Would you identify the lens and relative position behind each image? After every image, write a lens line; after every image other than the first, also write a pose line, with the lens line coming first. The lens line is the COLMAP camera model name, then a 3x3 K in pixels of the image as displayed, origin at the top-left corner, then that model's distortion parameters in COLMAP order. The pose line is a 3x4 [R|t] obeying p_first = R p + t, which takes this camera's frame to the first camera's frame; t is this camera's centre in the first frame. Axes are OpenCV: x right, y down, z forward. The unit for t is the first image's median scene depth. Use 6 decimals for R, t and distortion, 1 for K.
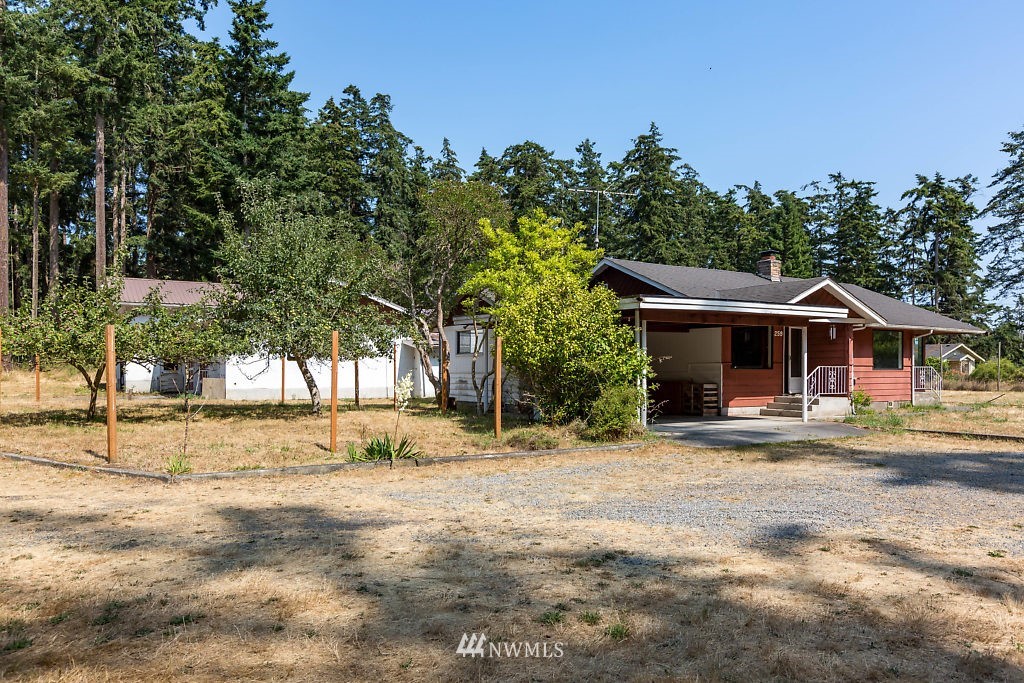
lens RADIAL K [[750.0, 0, 513.6], [0, 750.0, 346.3], [0, 0, 1]] dist [0.011949, 0.000063]
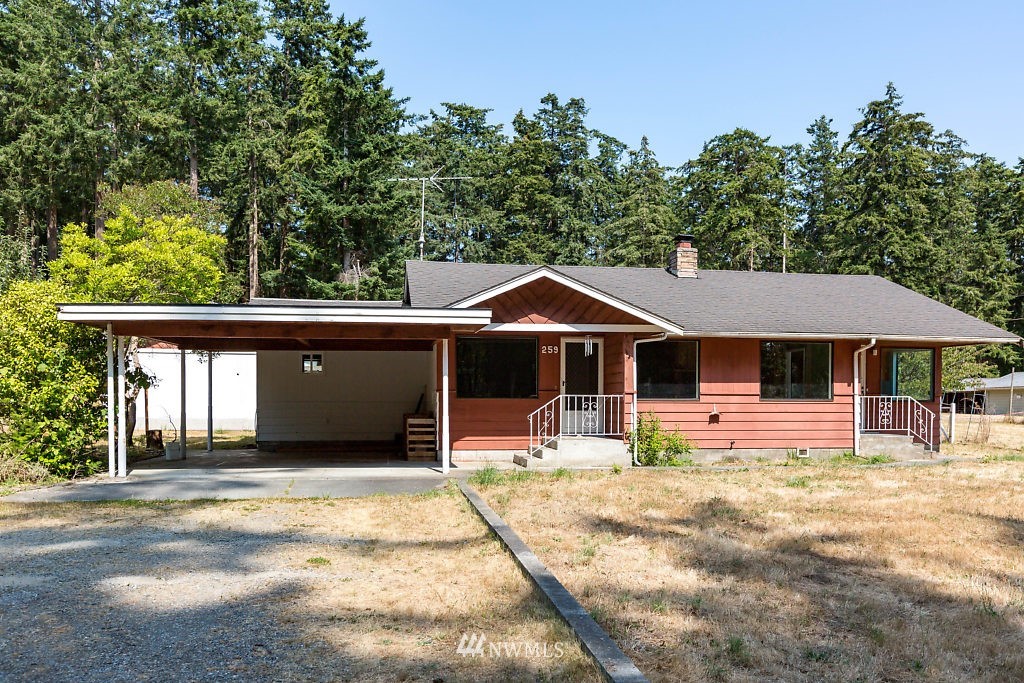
lens RADIAL K [[804.3, 0, 498.1], [0, 804.3, 393.0], [0, 0, 1]] dist [0.002804, 0.003559]
pose [[0.915289, -0.000672, -0.402796, 0.150621], [0.009715, 0.999745, 0.020409, 0.002047], [0.402680, -0.022593, 0.915062, 0.066913]]
